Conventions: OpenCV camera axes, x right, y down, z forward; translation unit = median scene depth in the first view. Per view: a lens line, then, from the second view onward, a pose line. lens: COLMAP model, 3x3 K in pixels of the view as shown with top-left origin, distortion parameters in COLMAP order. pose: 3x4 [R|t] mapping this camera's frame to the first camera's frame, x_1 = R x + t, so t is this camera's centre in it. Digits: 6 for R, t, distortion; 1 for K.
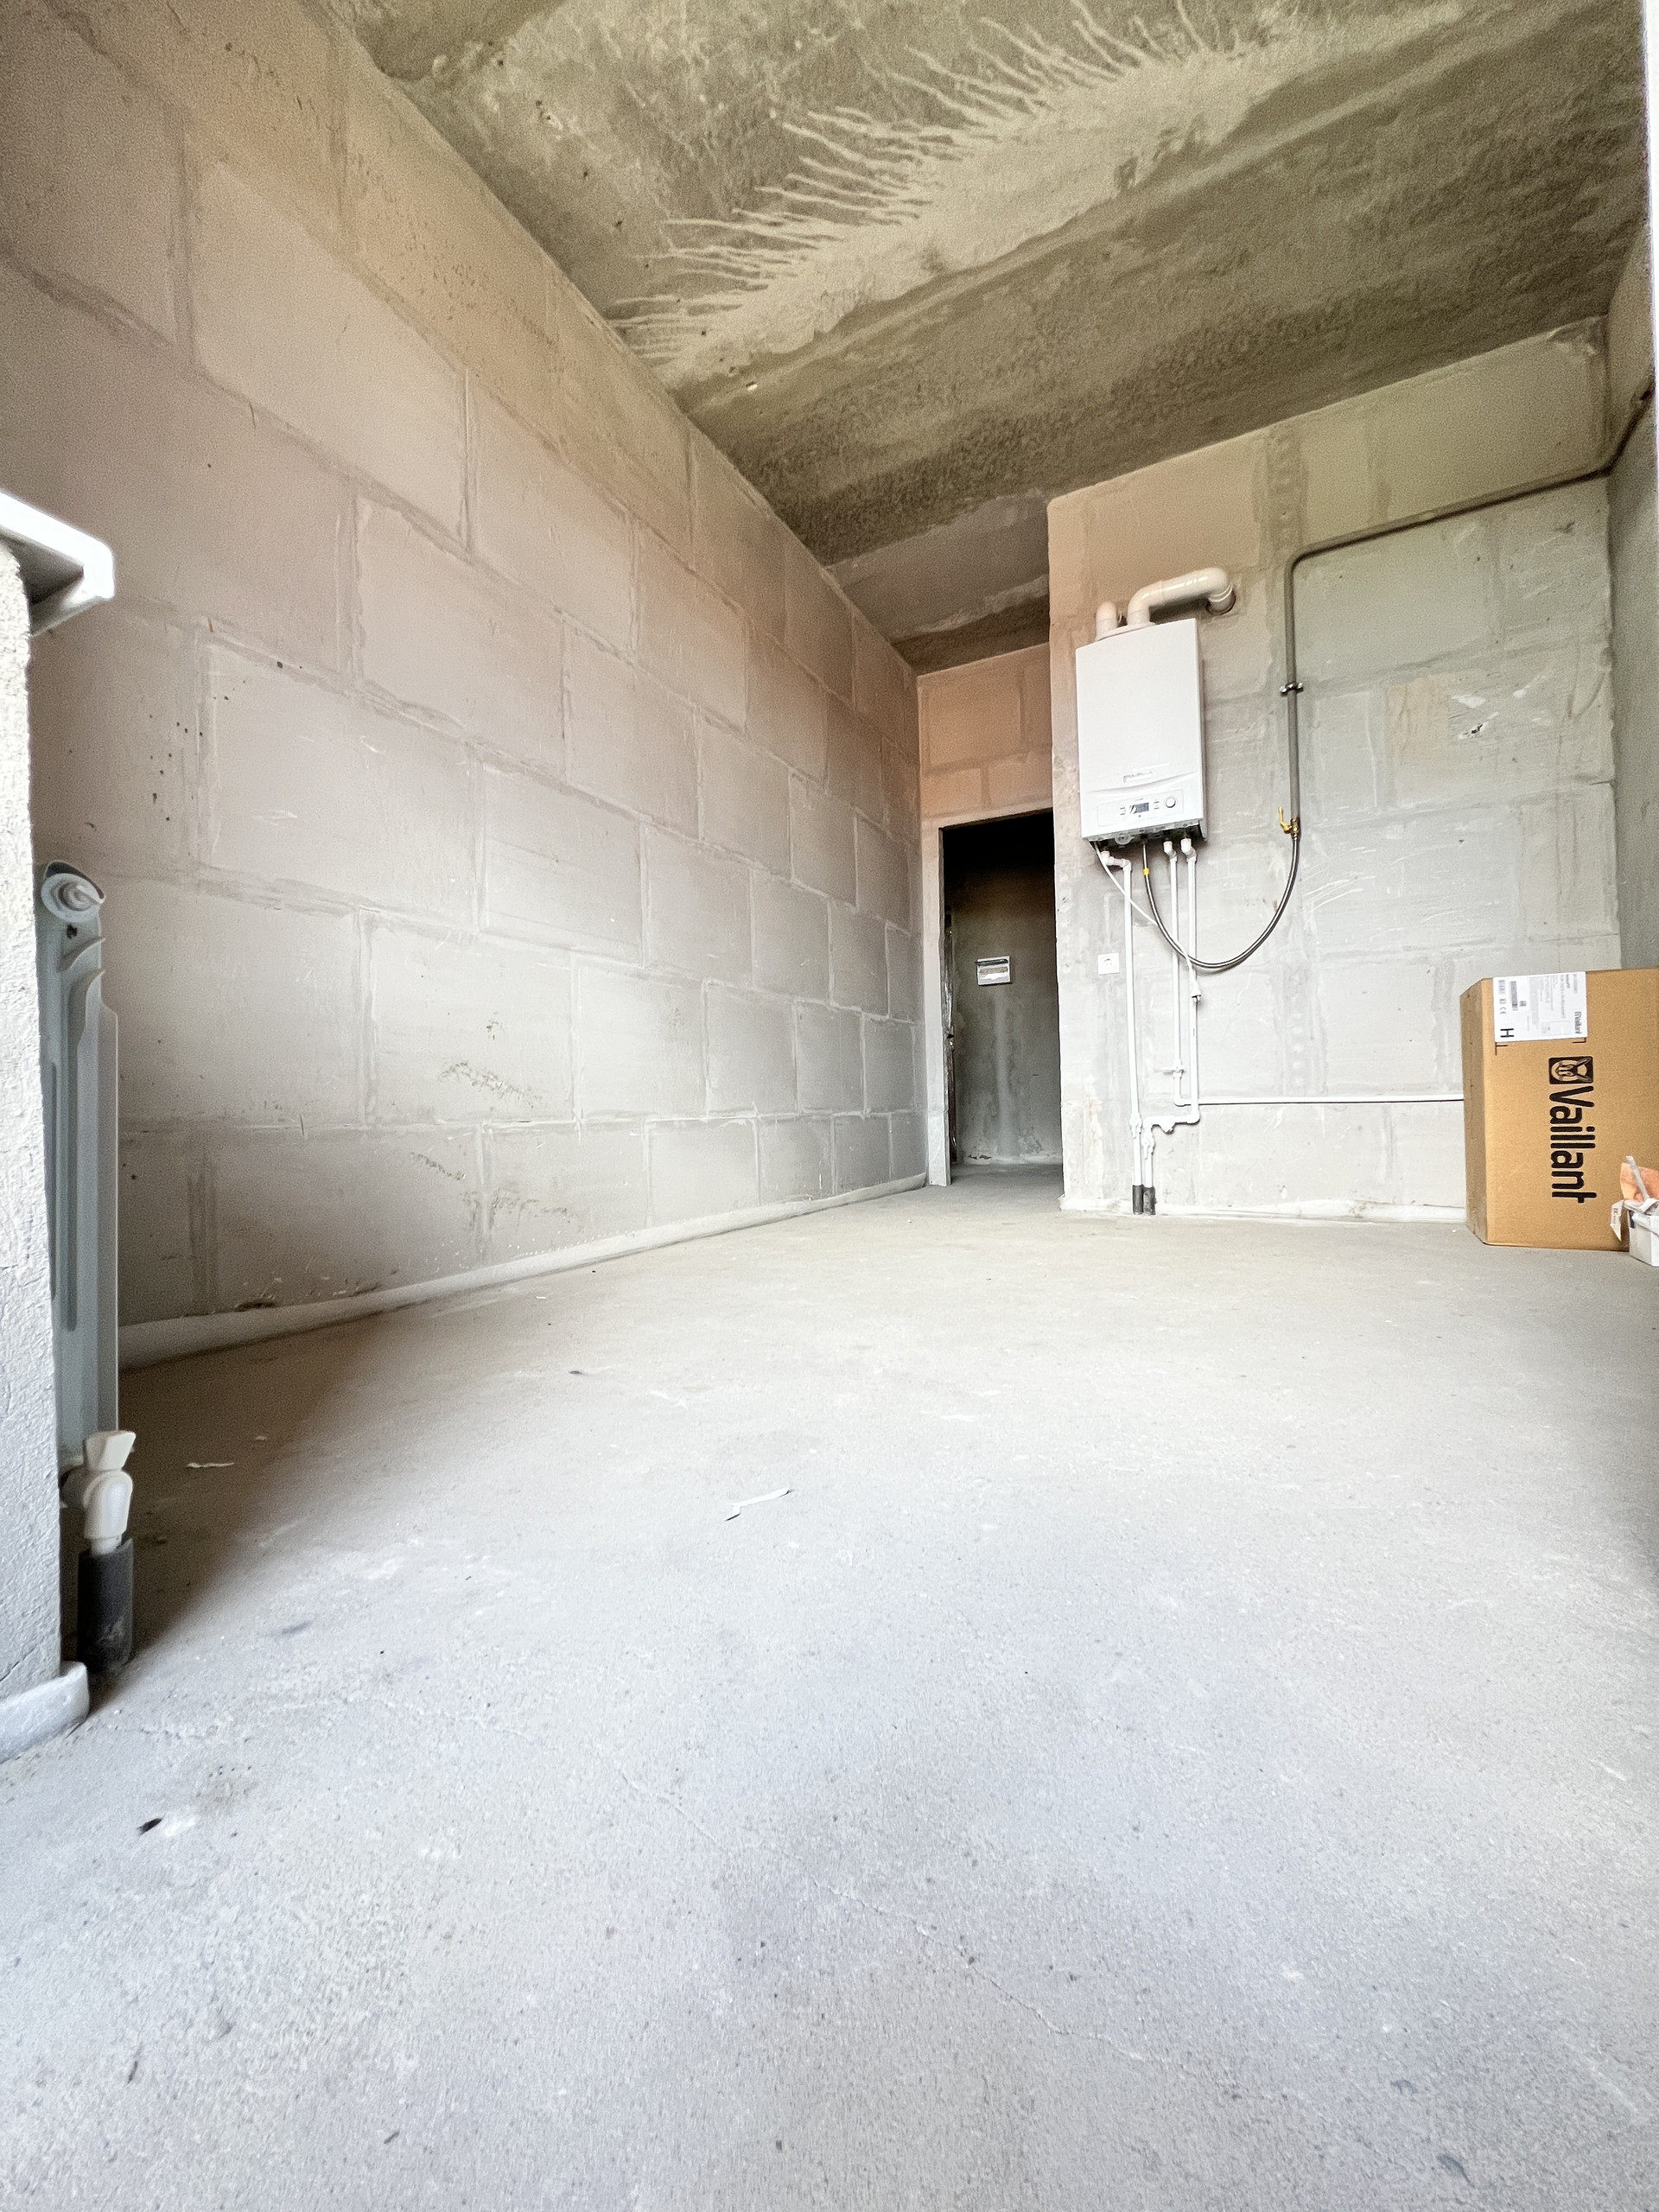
lens RADIAL K [[882.6, 0, 833.2], [0, 882.6, 1101.1], [0, 0, 1]] dist [-0.003852, -0.000354]
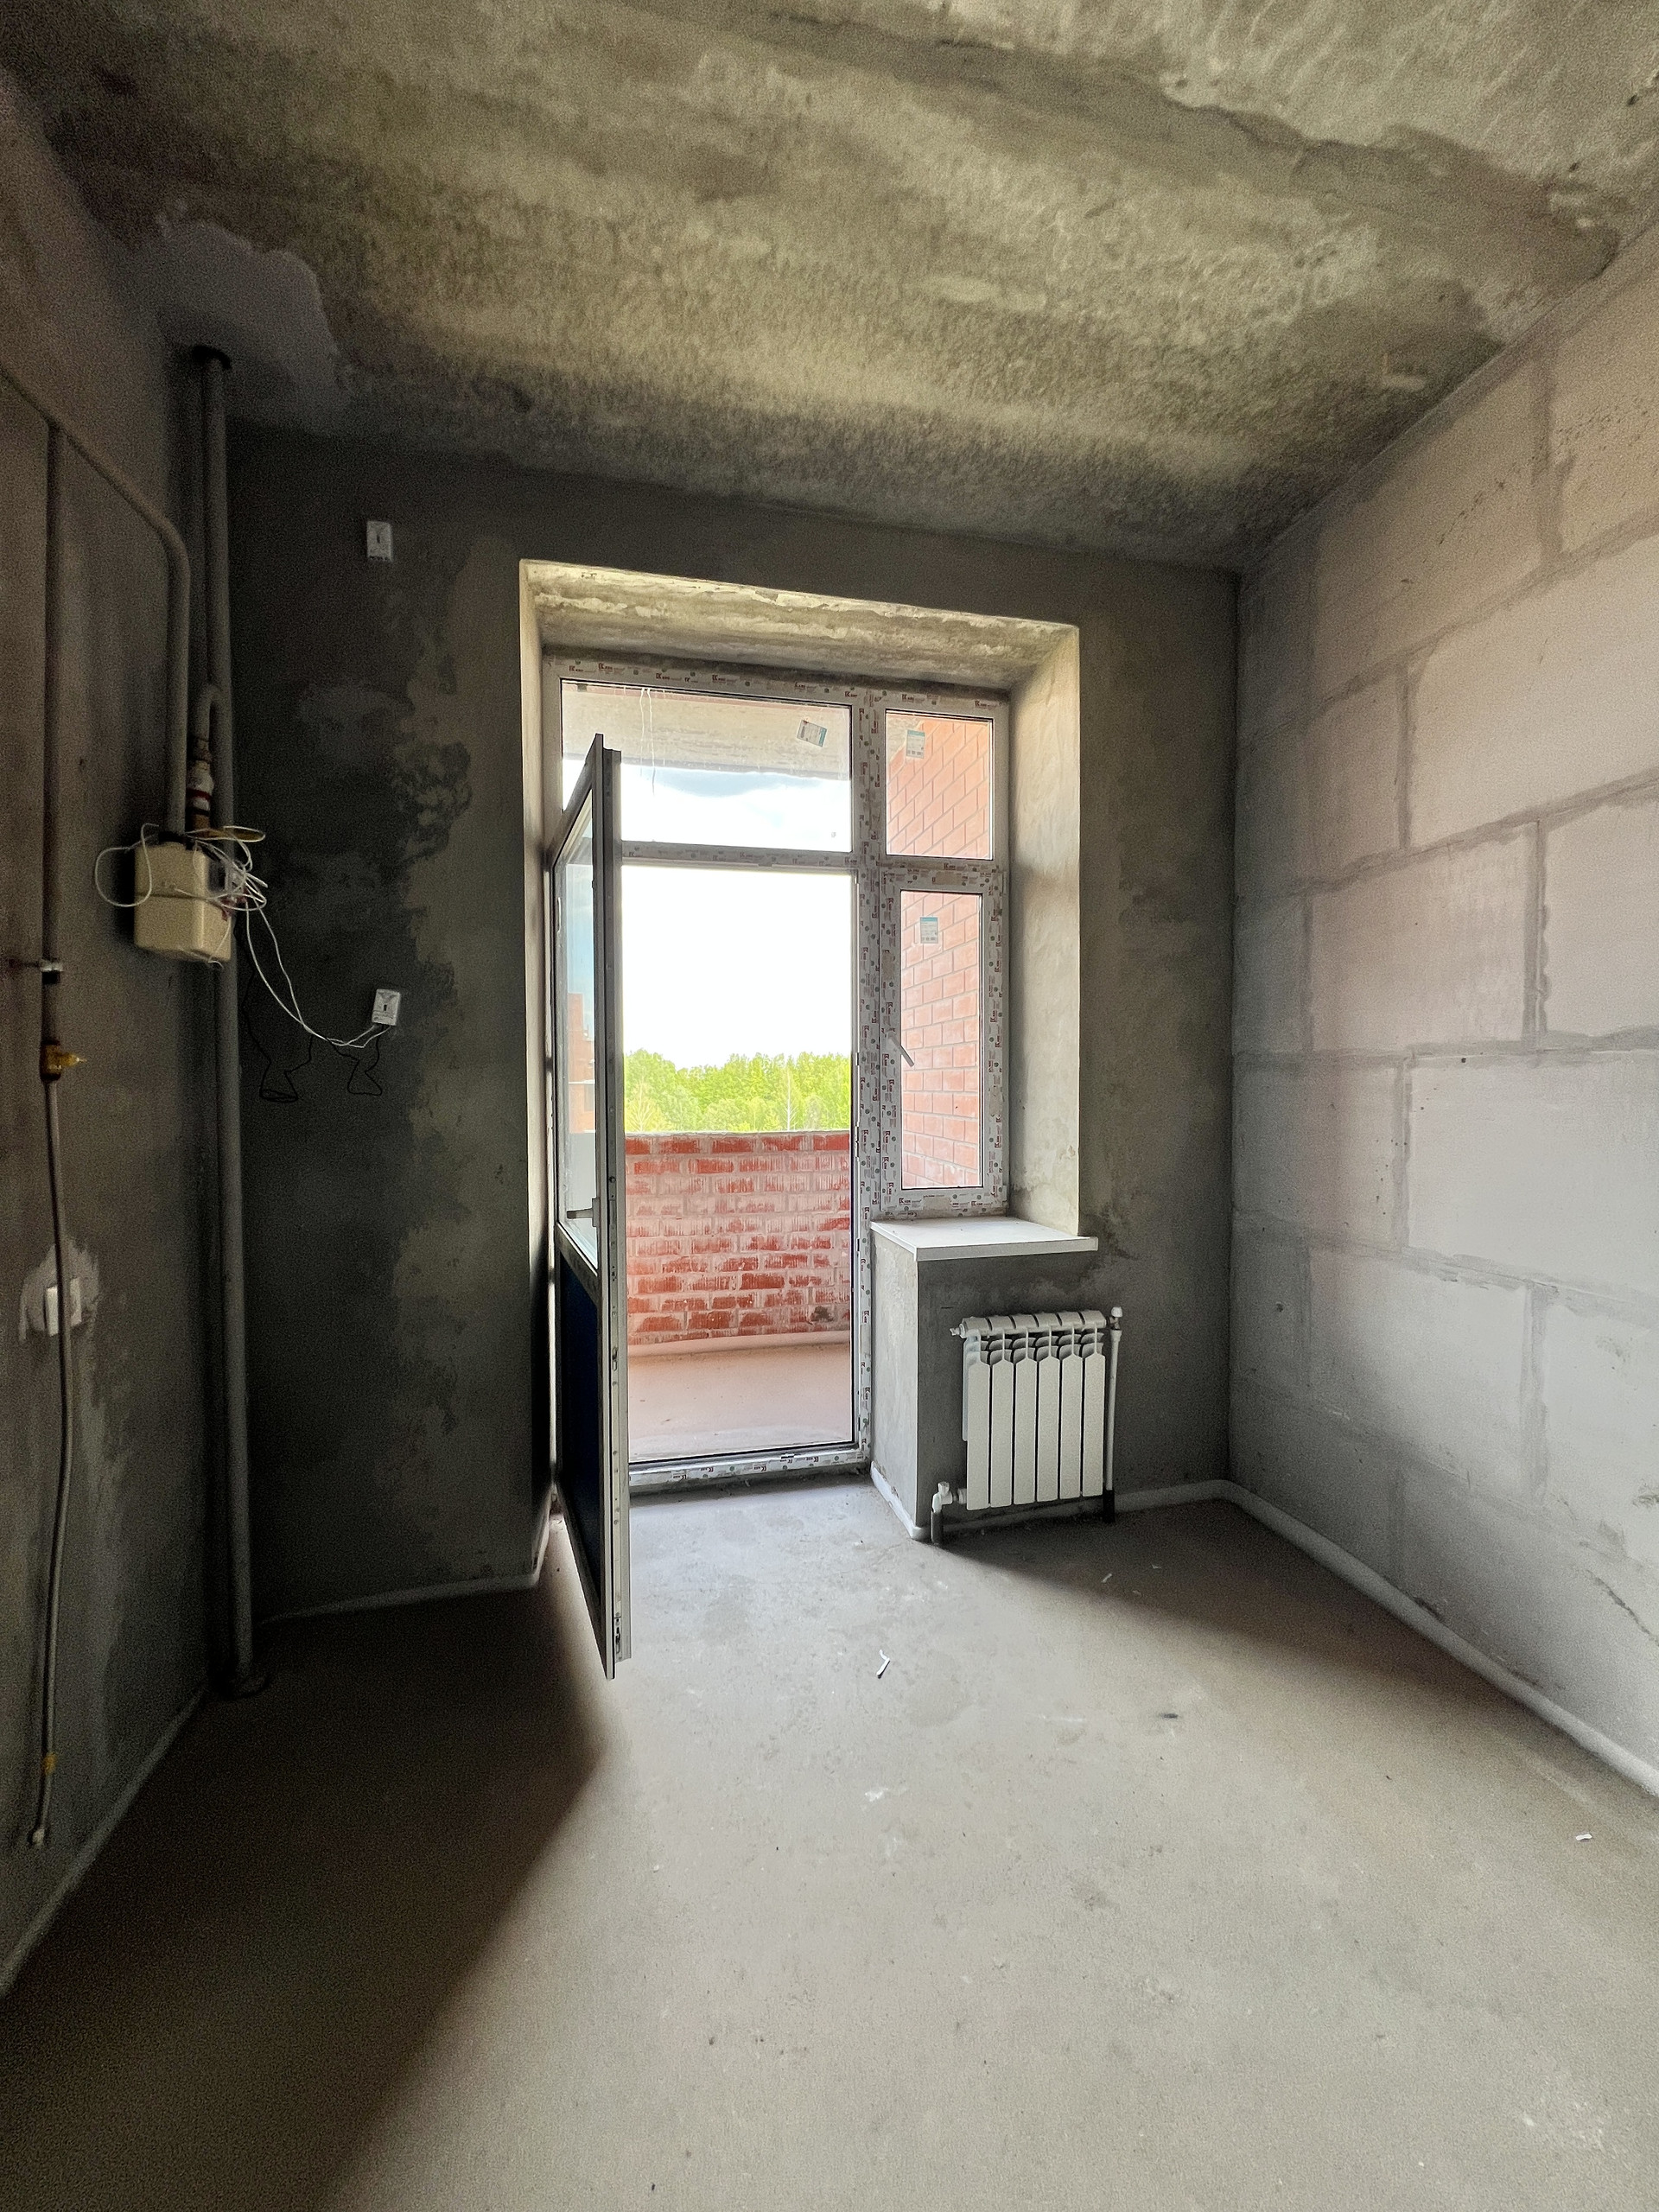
lens RADIAL K [[882.6, 0, 831.3], [0, 882.6, 1103.7], [0, 0, 1]] dist [-0.003852, -0.000354]
pose [[-0.760606, 0.037796, -0.648113, 0.702639], [0.025770, 0.999275, 0.028032, -0.499603], [0.648703, 0.004620, -0.761028, 1.344343]]
